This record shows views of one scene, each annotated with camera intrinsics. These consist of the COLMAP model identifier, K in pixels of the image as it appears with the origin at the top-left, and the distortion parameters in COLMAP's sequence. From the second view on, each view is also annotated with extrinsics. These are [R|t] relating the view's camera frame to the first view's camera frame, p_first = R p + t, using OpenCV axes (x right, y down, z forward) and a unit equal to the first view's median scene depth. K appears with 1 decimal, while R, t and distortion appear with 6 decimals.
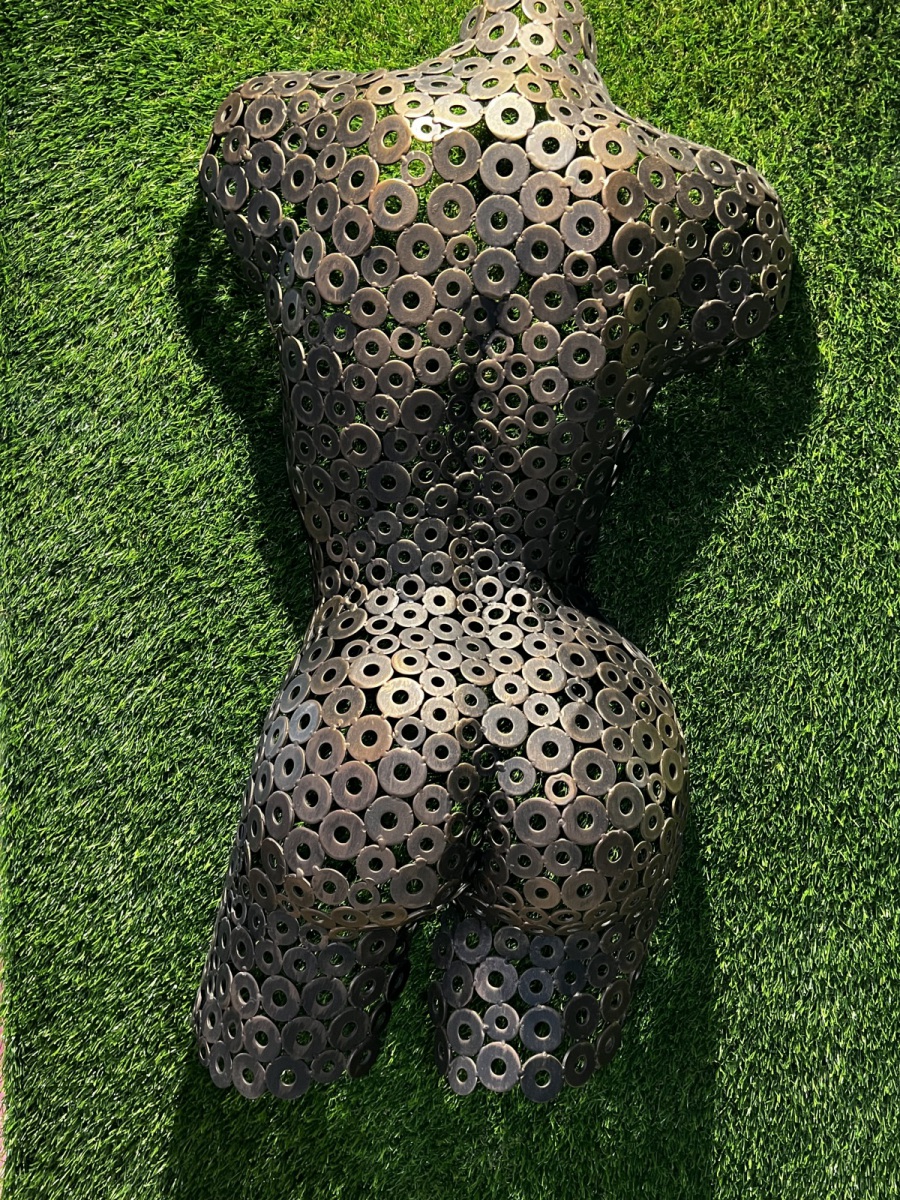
lens RADIAL K [[1064.0, 0, 448.6], [0, 1064.0, 604.4], [0, 0, 1]] dist [0.062249, -0.066856]
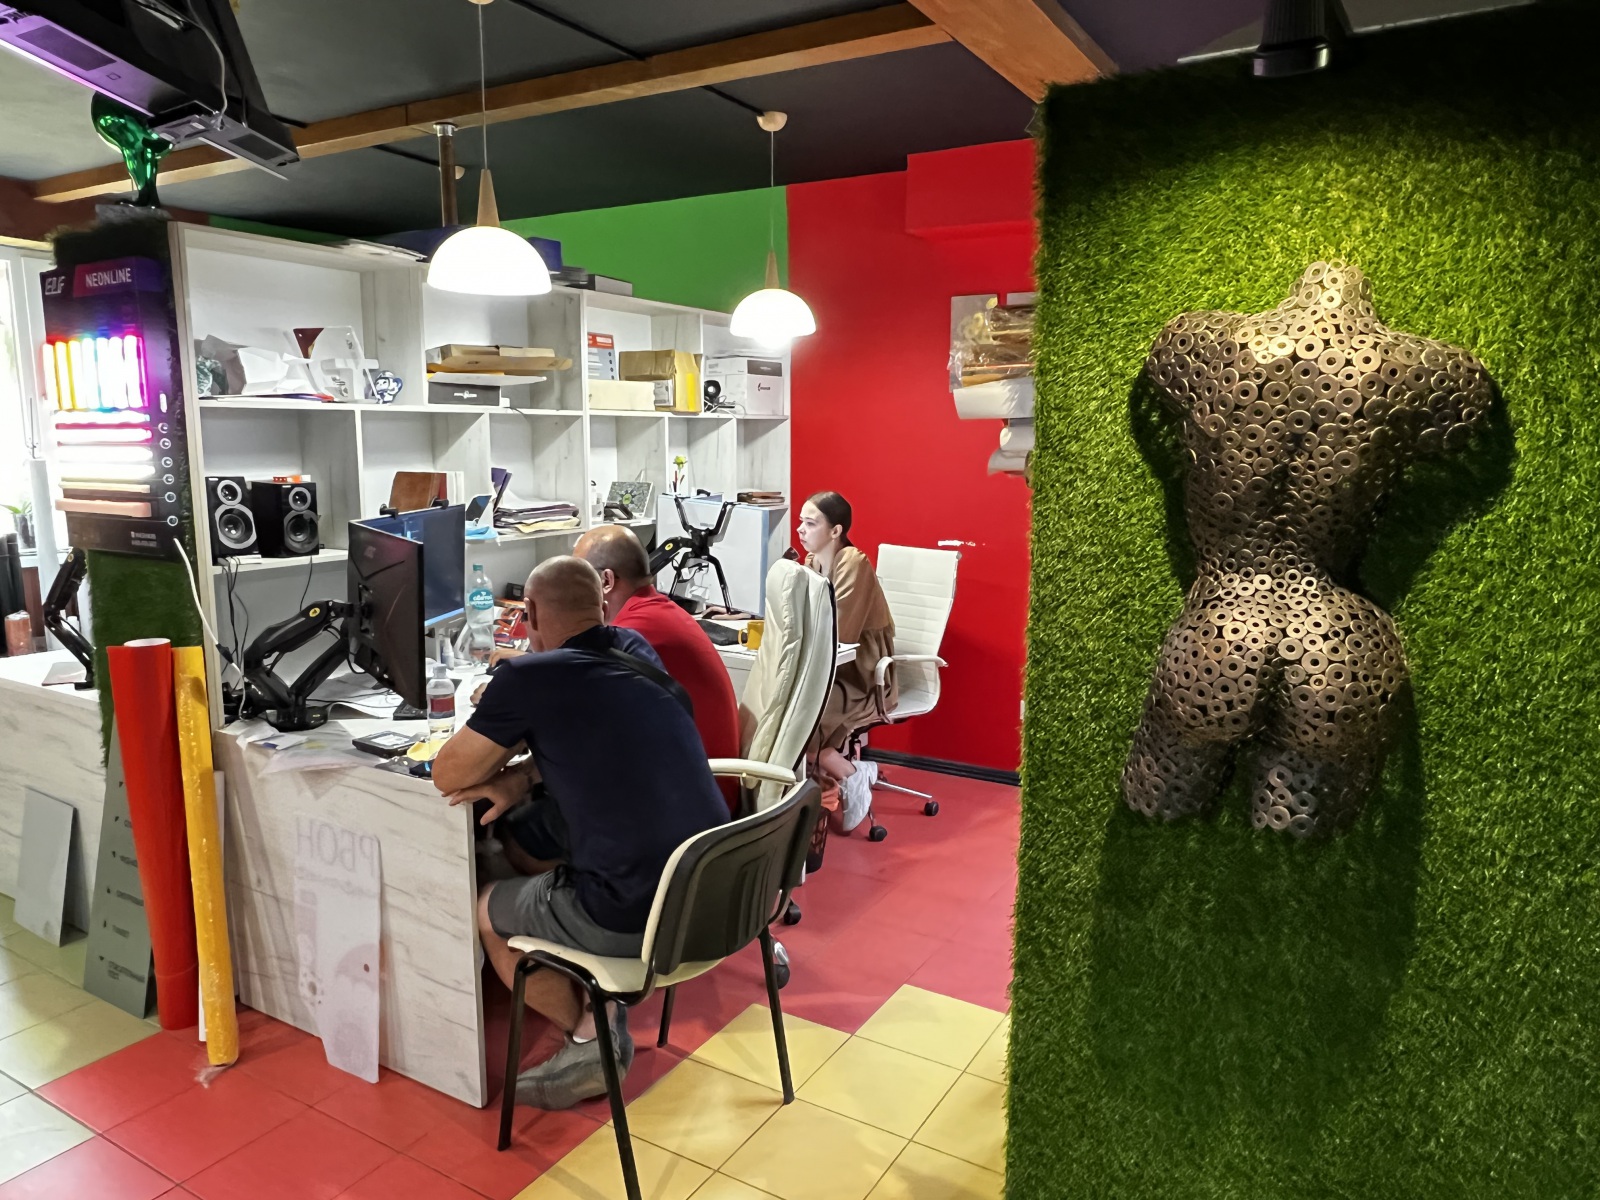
lens RADIAL K [[1079.3, 0, 801.1], [0, 1079.3, 612.8], [0, 0, 1]] dist [-0.002973, -0.000664]
pose [[0.884526, 0.063256, -0.462183, 0.151178], [-0.022374, 0.995376, 0.093411, -0.107319], [0.465955, -0.072284, 0.881851, -1.062801]]
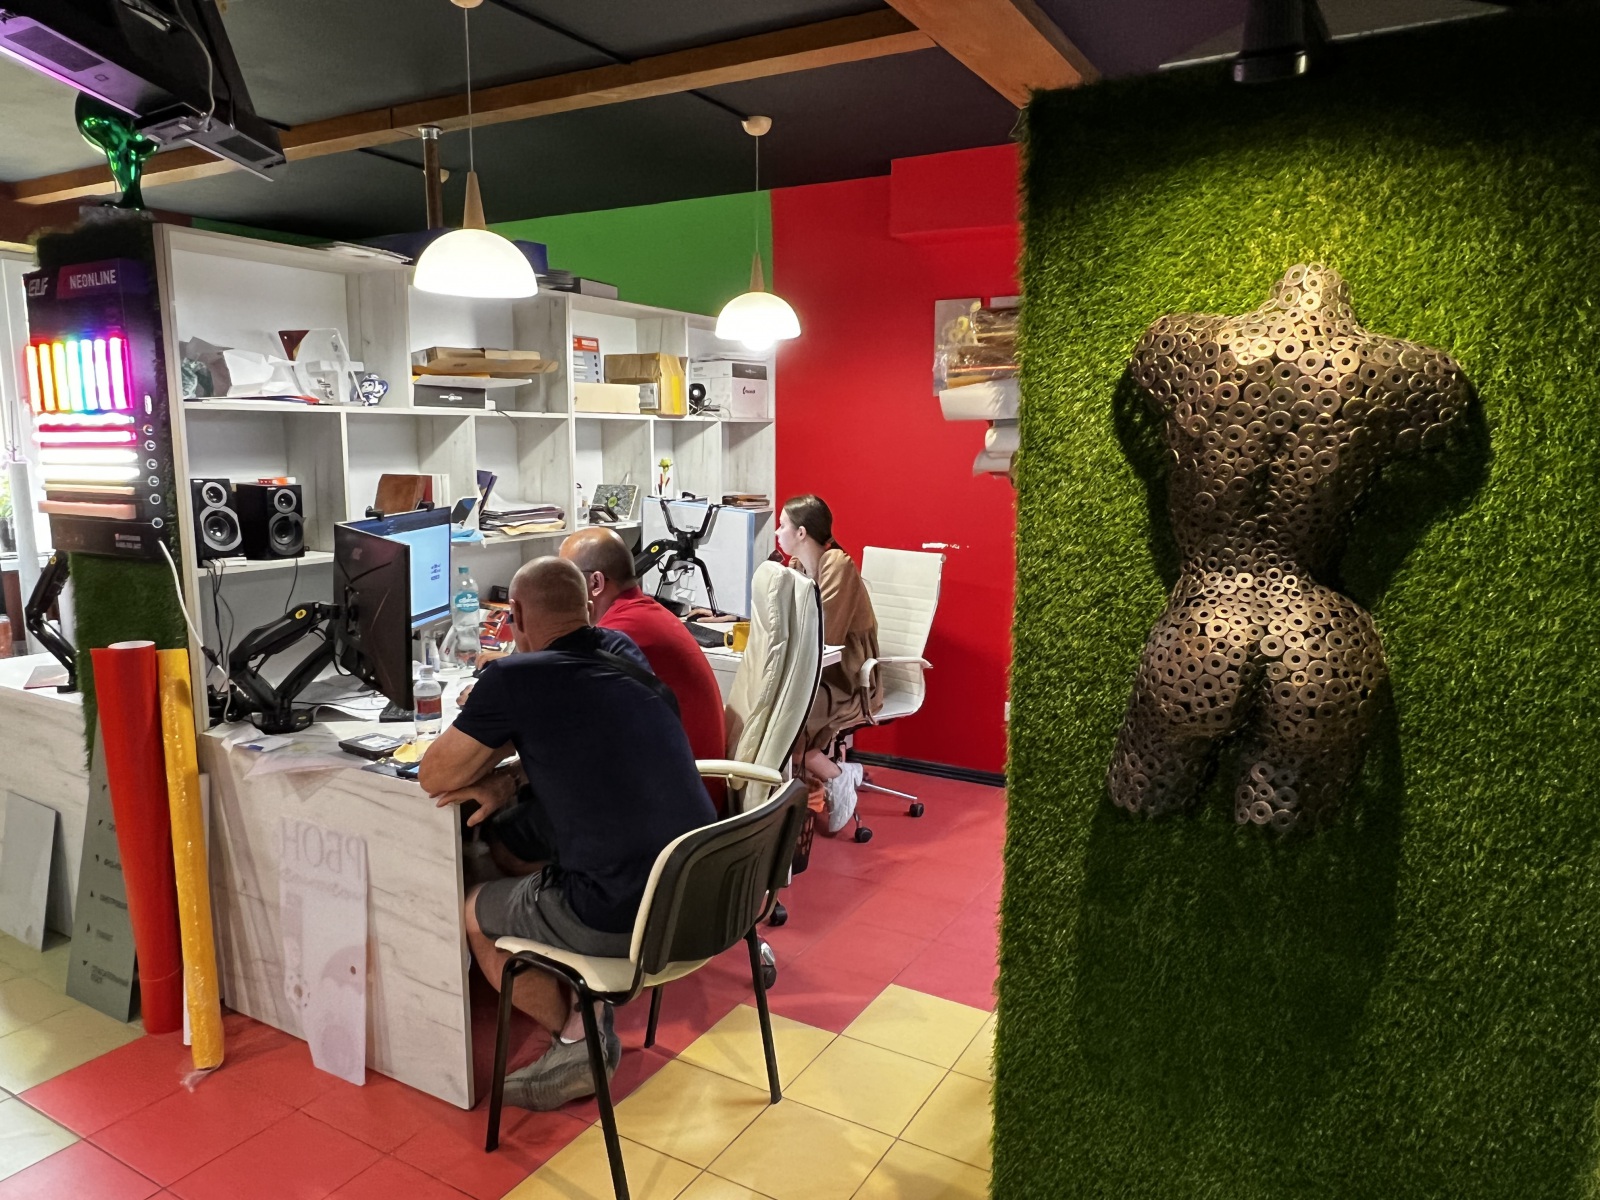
lens RADIAL K [[1079.3, 0, 798.0], [0, 1079.3, 612.9], [0, 0, 1]] dist [-0.002973, -0.000664]
pose [[0.890156, 0.059984, -0.451690, 0.152534], [-0.021571, 0.995733, 0.089723, -0.099795], [0.455145, -0.070124, 0.887652, -1.081201]]
